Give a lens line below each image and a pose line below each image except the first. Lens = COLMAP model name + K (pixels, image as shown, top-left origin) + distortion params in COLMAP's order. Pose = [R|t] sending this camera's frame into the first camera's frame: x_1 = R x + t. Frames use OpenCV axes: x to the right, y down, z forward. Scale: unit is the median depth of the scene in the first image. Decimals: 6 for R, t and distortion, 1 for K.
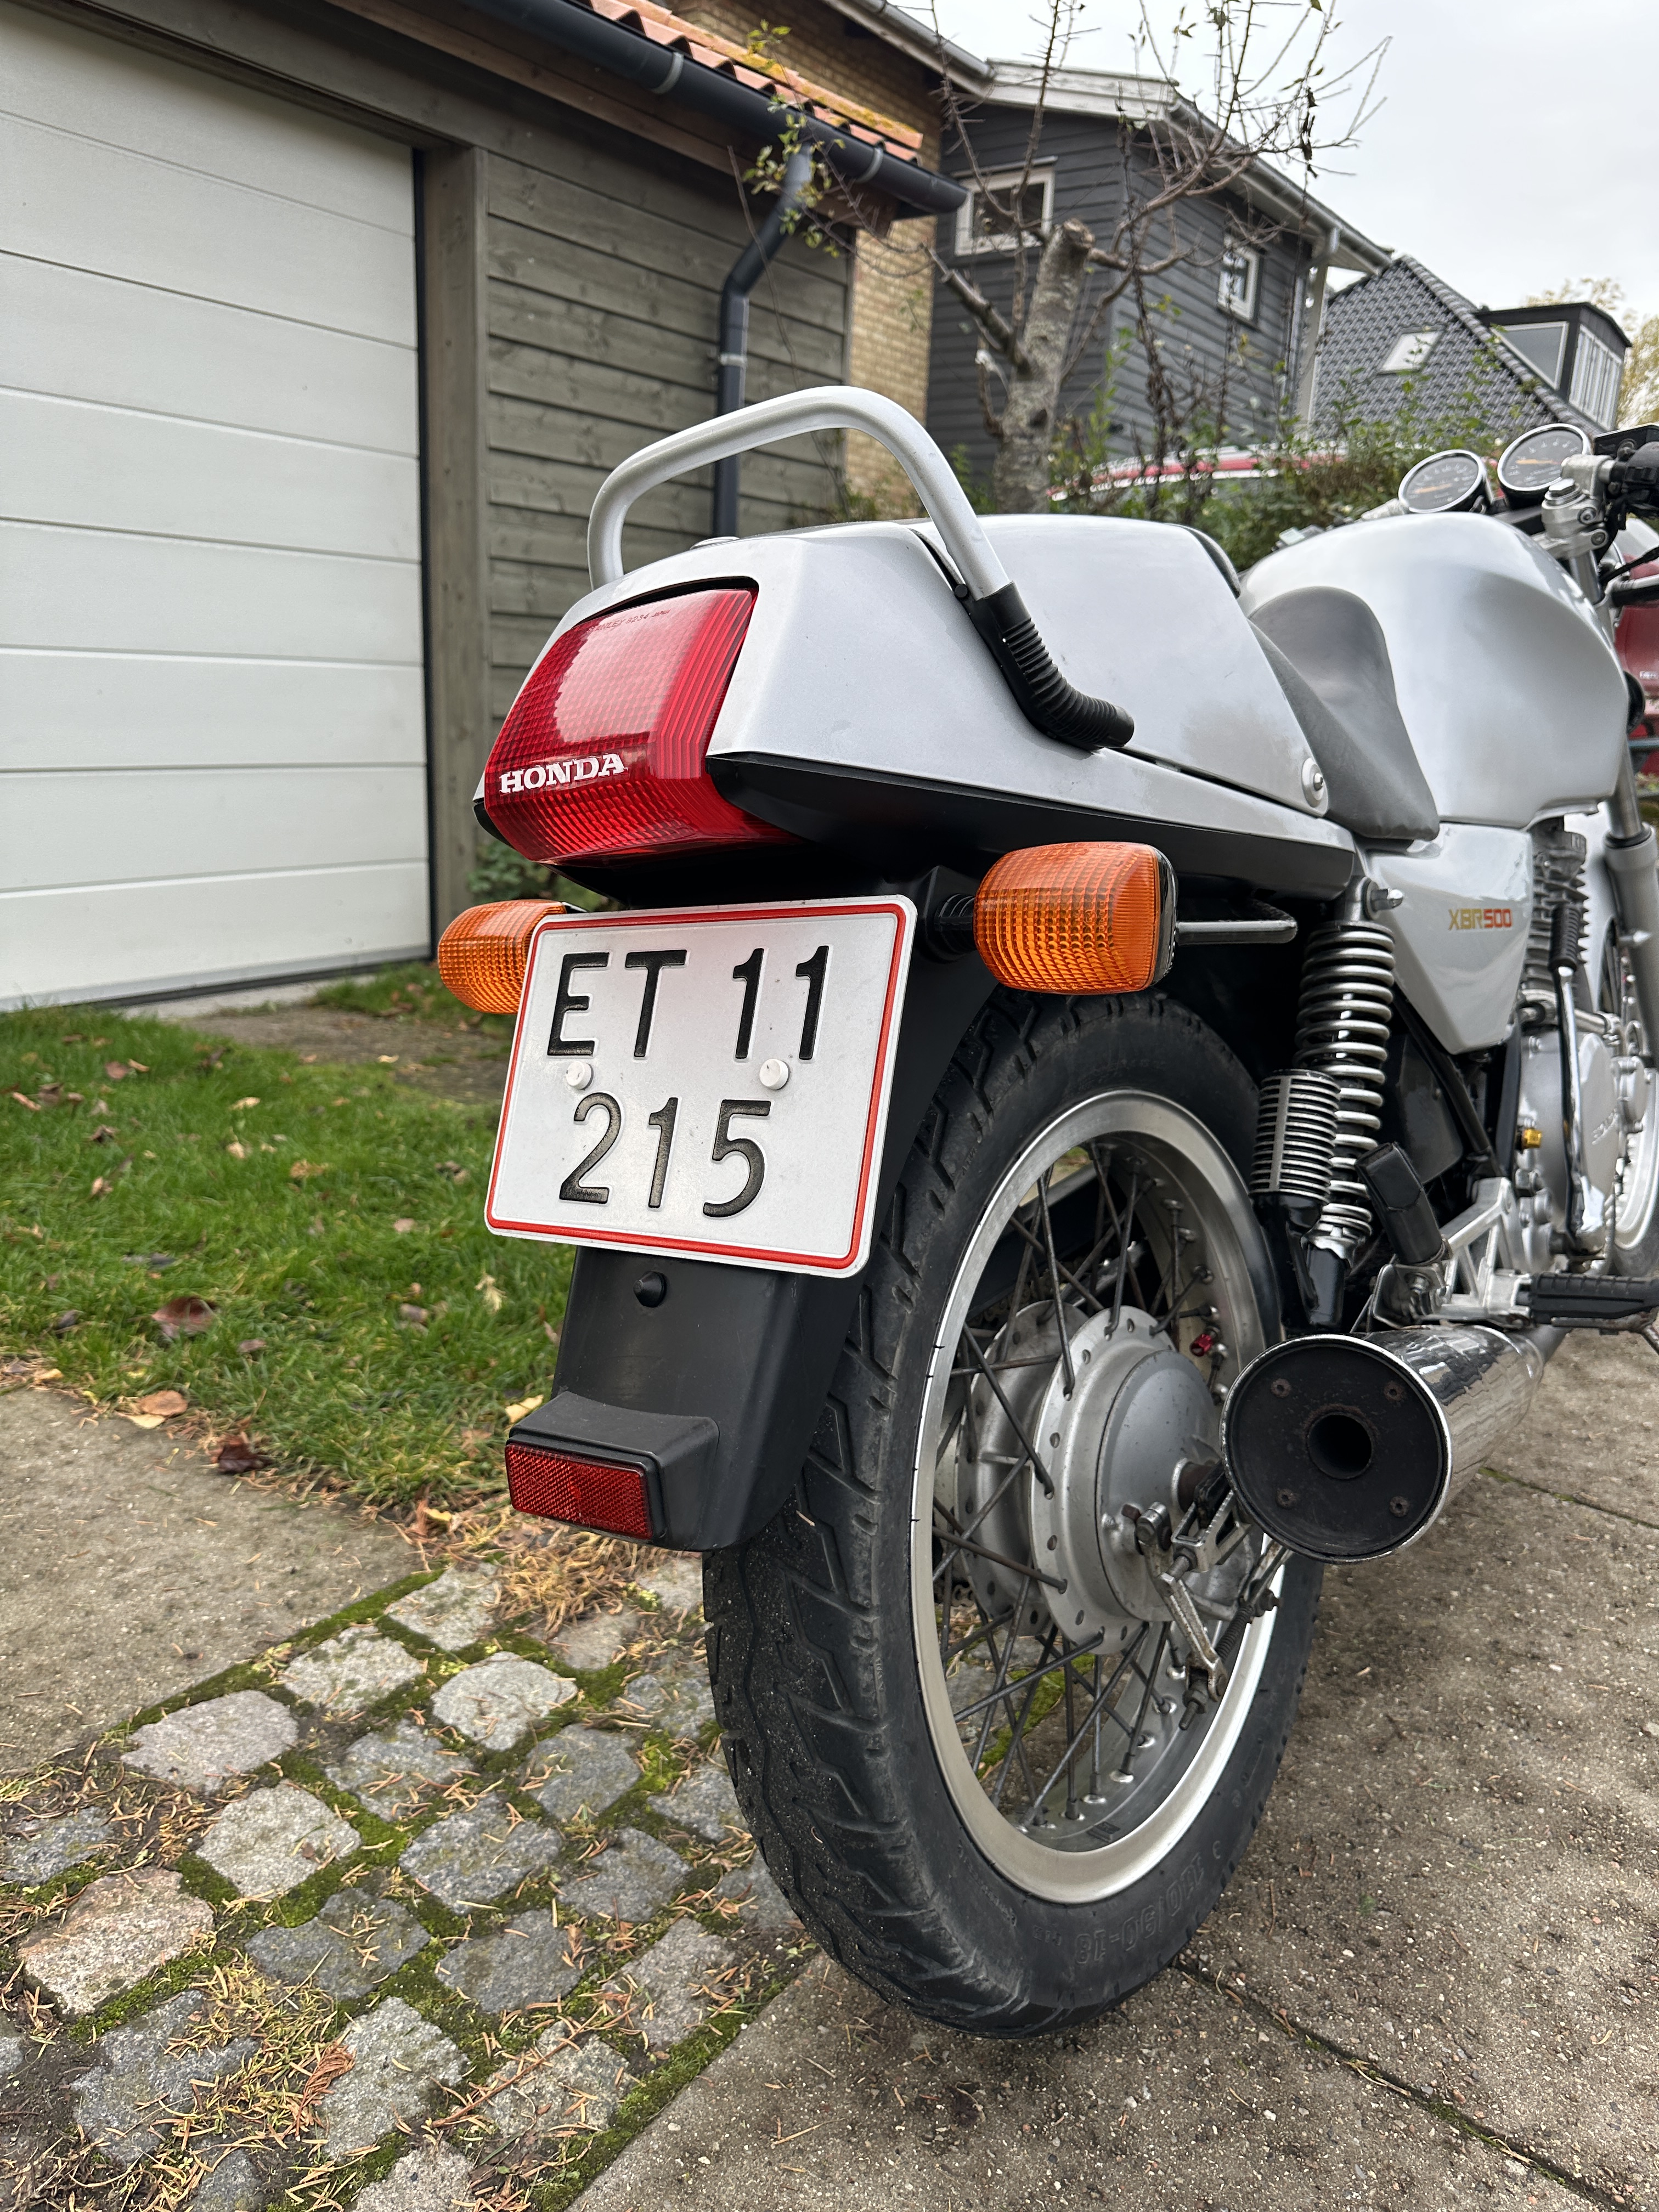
lens RADIAL K [[1581.3, 0, 829.5], [0, 1581.3, 1106.0], [0, 0, 1]] dist [0.030947, -0.041316]
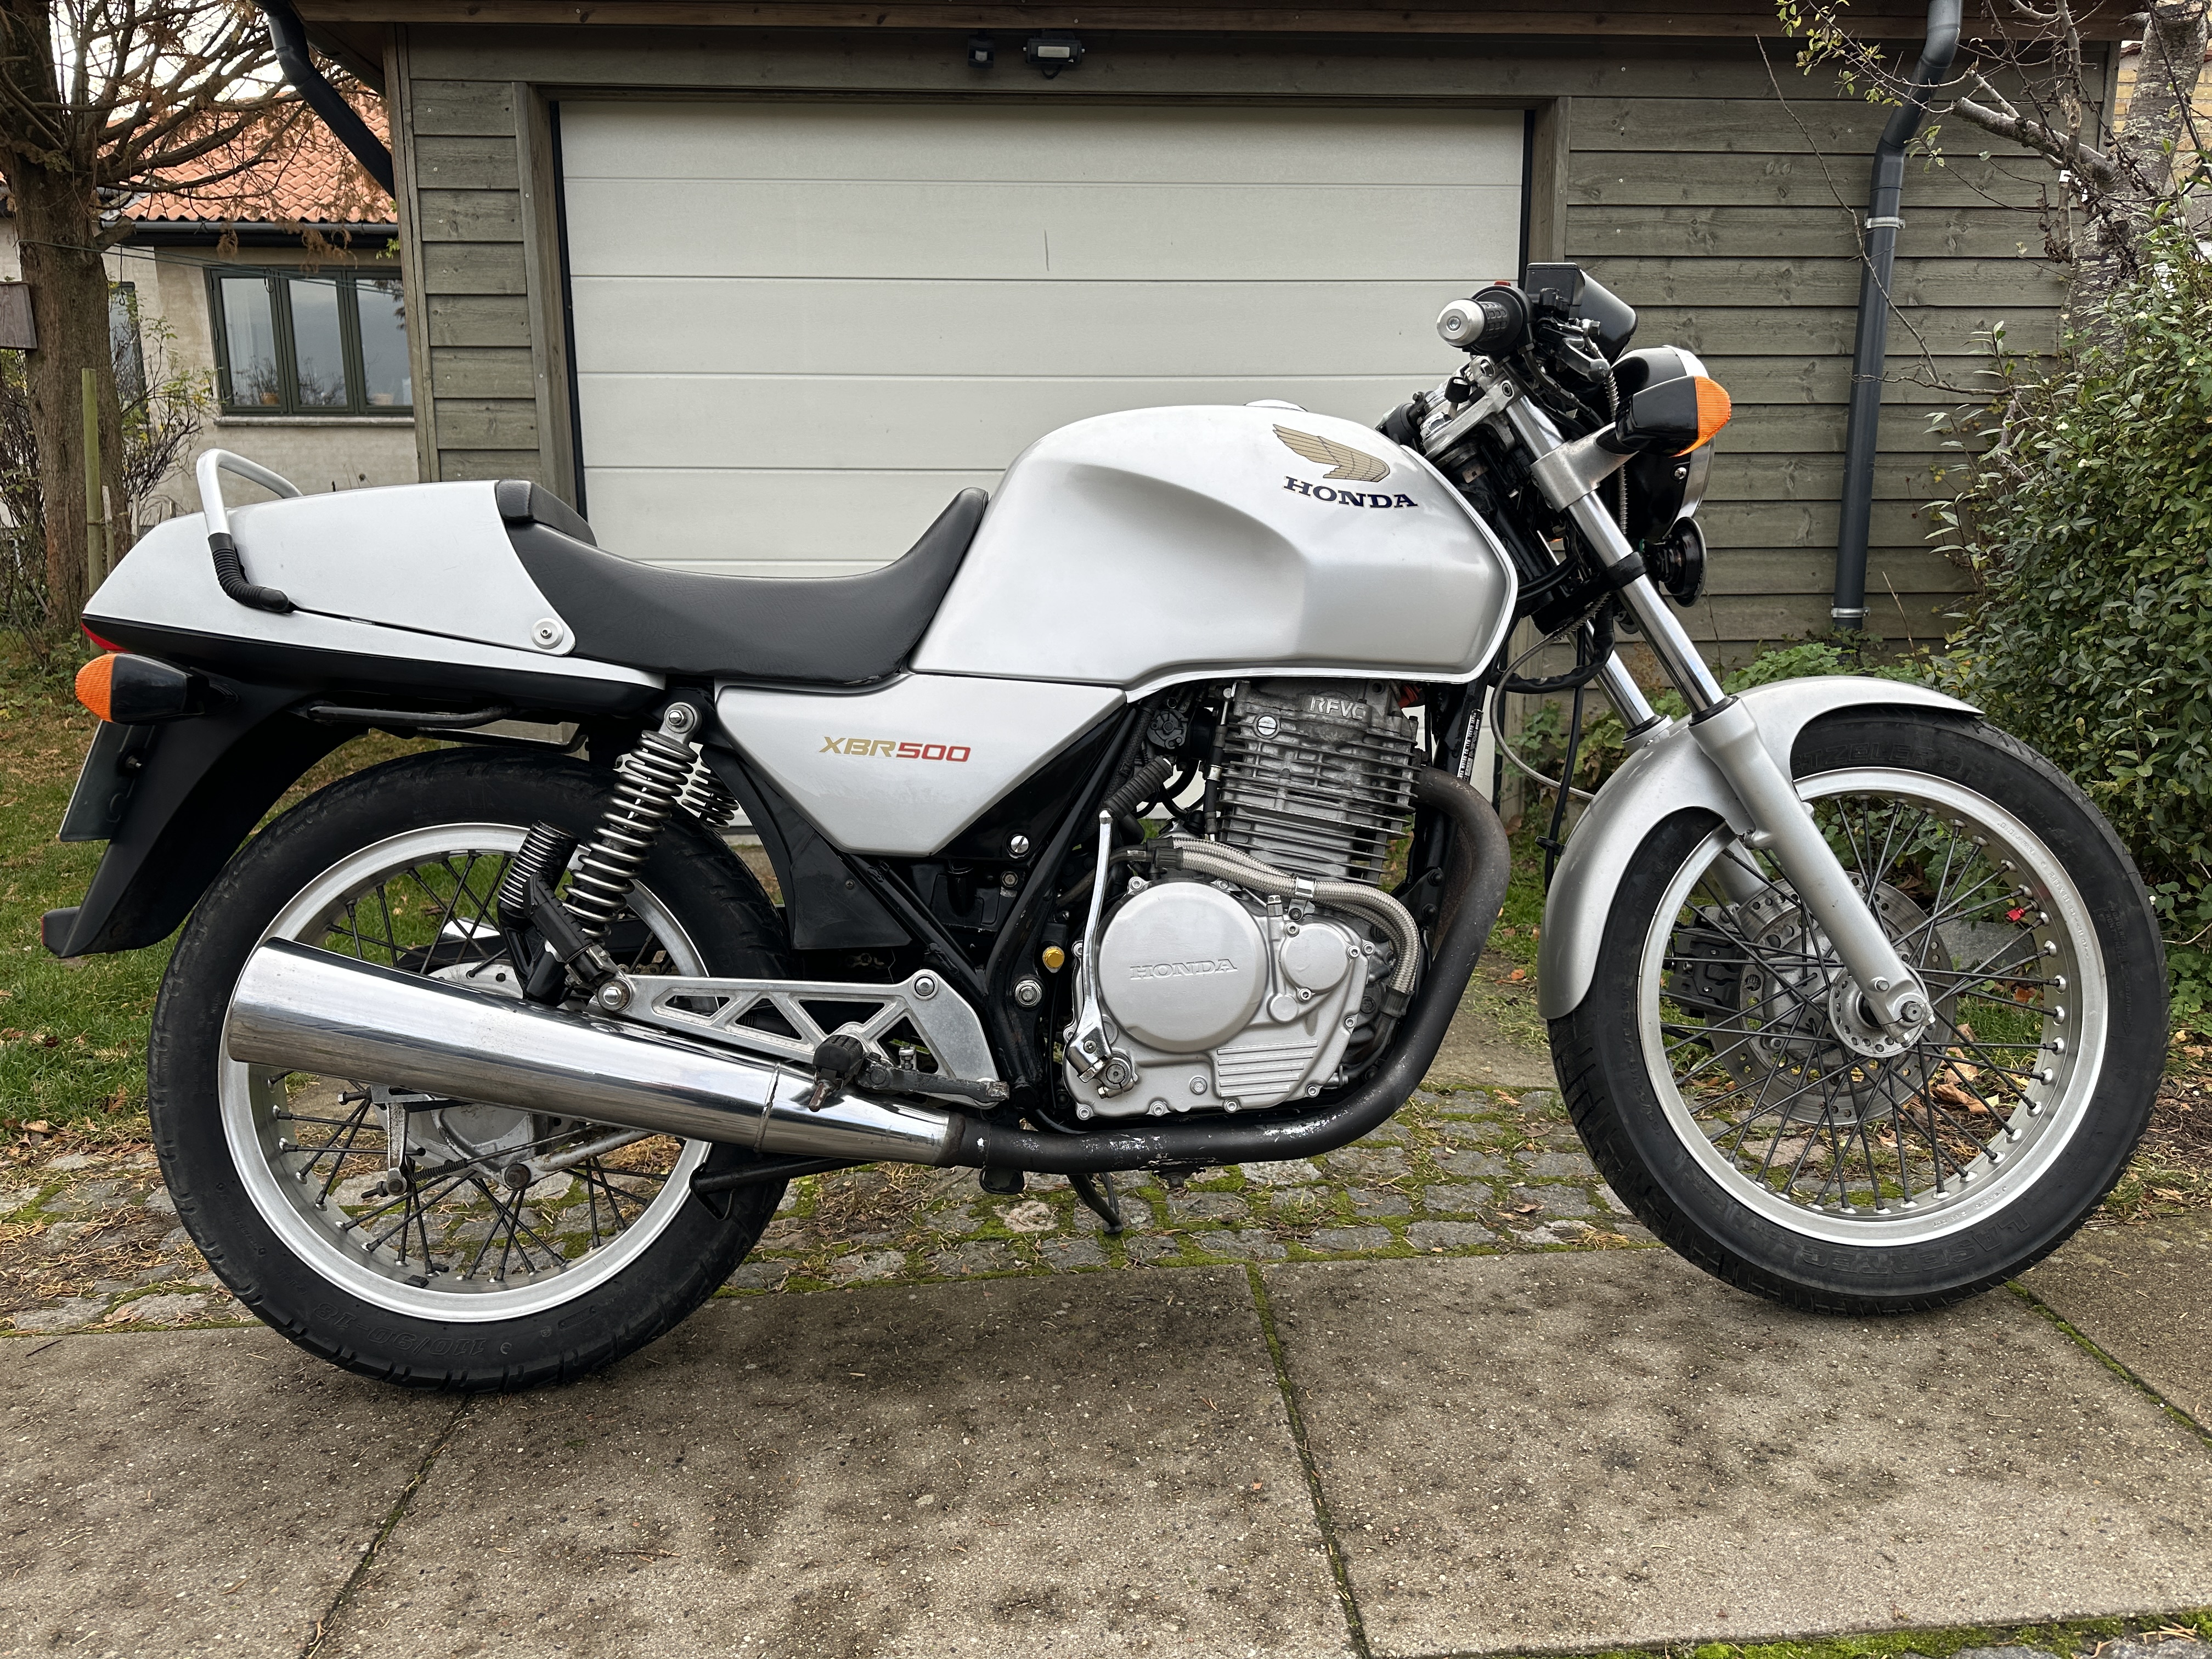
lens RADIAL K [[1581.3, 0, 1106.0], [0, 1581.3, 829.5], [0, 0, 1]] dist [0.030947, -0.041316]
pose [[0.637507, 0.091372, -0.765007, 1.267331], [-0.166728, 0.985775, -0.021199, -0.051488], [0.752188, 0.141063, 0.643672, 0.301715]]
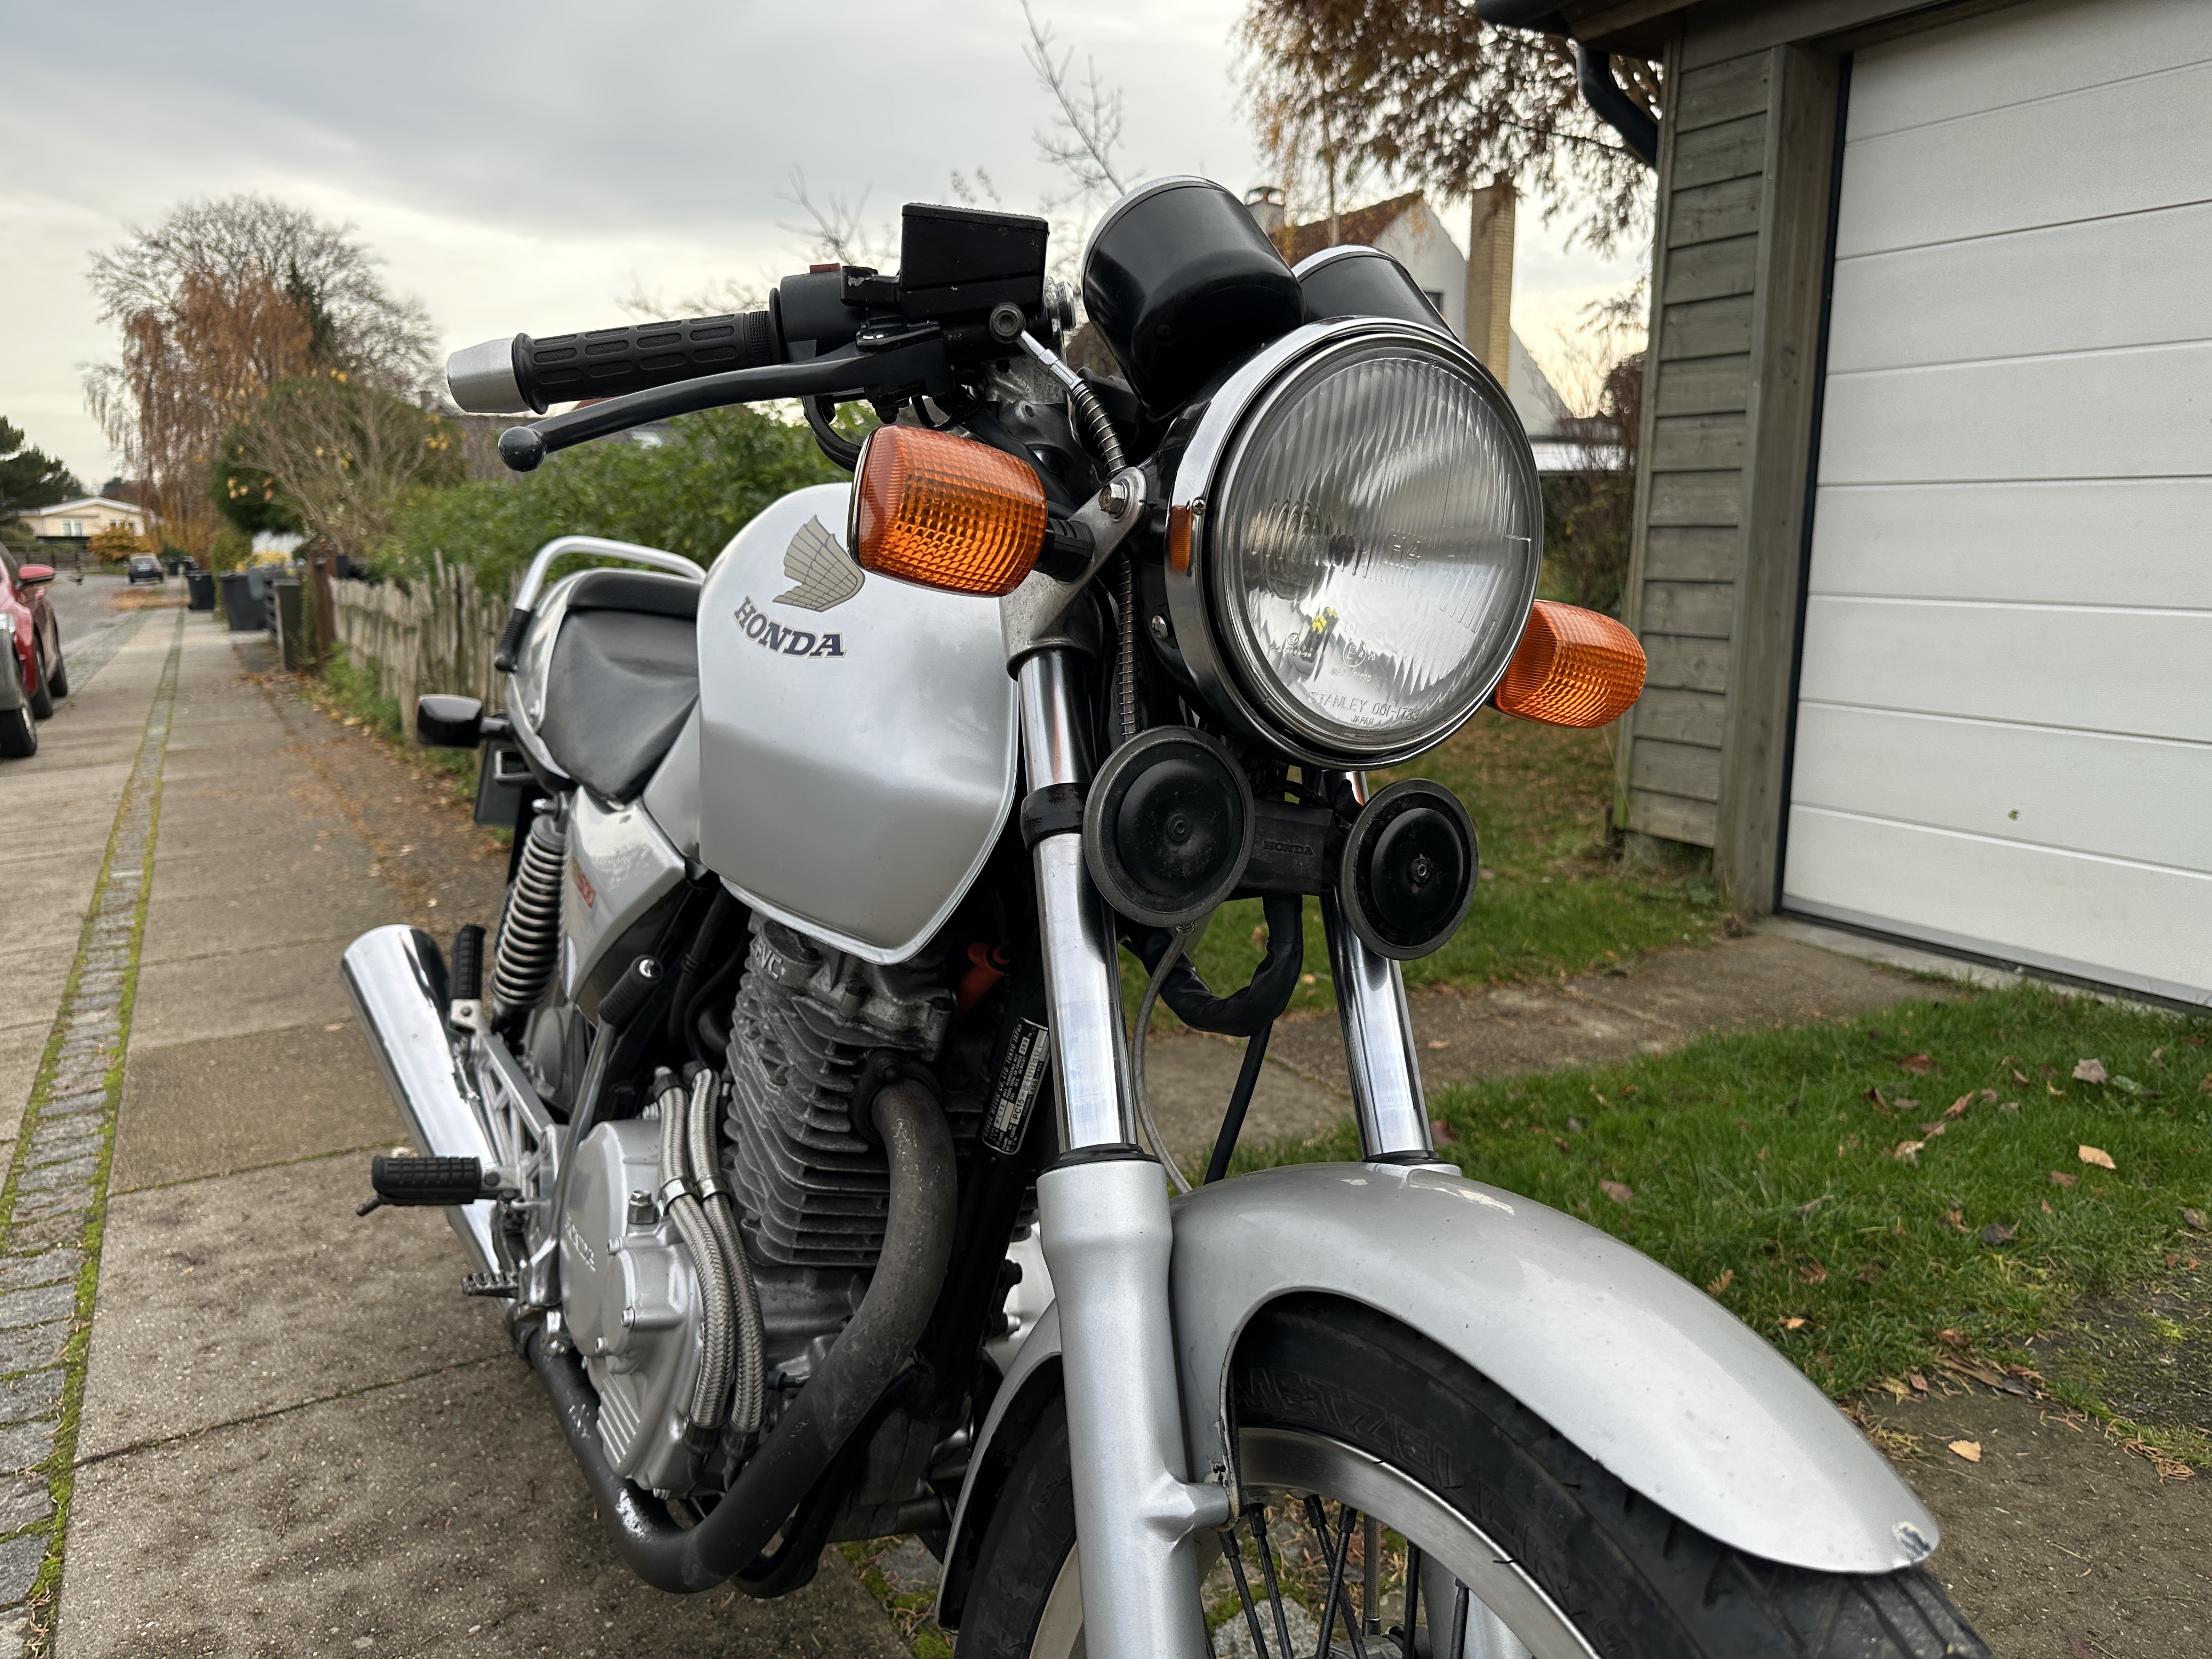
lens RADIAL K [[1581.3, 0, 1106.0], [0, 1581.3, 829.5], [0, 0, 1]] dist [0.030947, -0.041316]
pose [[-0.396805, 0.126653, -0.909123, 1.105649], [-0.259311, 0.934623, 0.243387, -0.447509], [0.880513, 0.332323, -0.338020, 1.468482]]
